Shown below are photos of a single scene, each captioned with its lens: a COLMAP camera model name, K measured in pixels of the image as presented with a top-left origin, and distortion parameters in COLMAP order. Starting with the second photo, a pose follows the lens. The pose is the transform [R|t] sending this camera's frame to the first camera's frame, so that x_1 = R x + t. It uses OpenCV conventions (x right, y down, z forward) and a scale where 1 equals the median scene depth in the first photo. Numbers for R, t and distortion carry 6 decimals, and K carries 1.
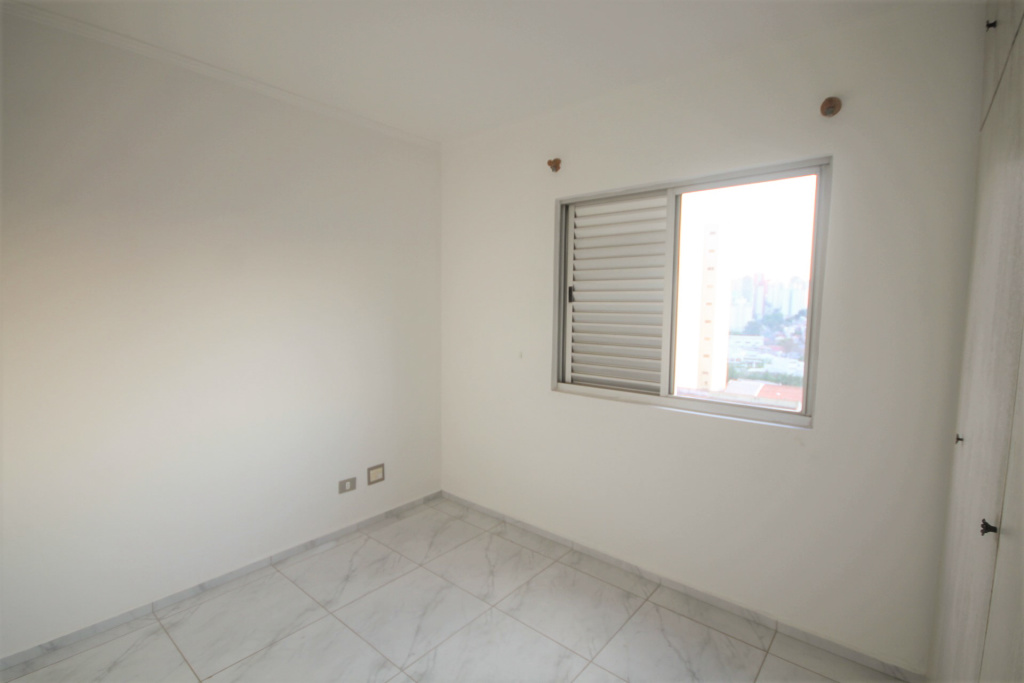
lens RADIAL K [[481.4, 0, 512.0], [0, 481.4, 341.5], [0, 0, 1]] dist [-0.000841, -0.000087]
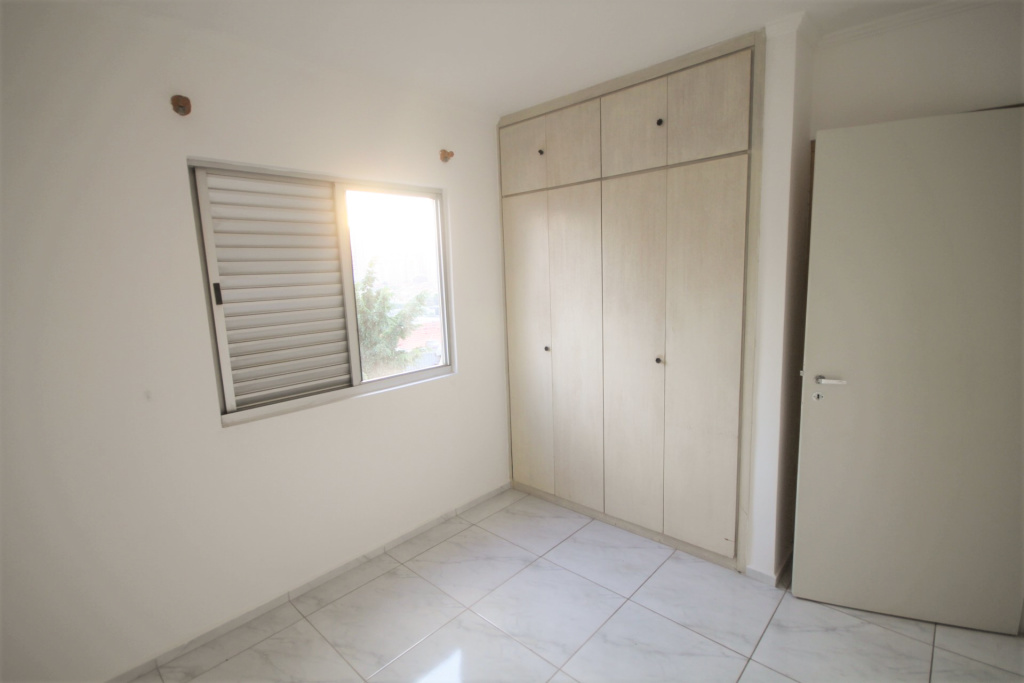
lens RADIAL K [[479.1, 0, 511.5], [0, 479.1, 356.7], [0, 0, 1]] dist [-0.000763, -0.000159]
pose [[0.052549, -0.163957, 0.985067, -0.586608], [0.142990, 0.977500, 0.155070, -0.051937], [-0.988328, 0.132706, 0.074811, 0.500251]]
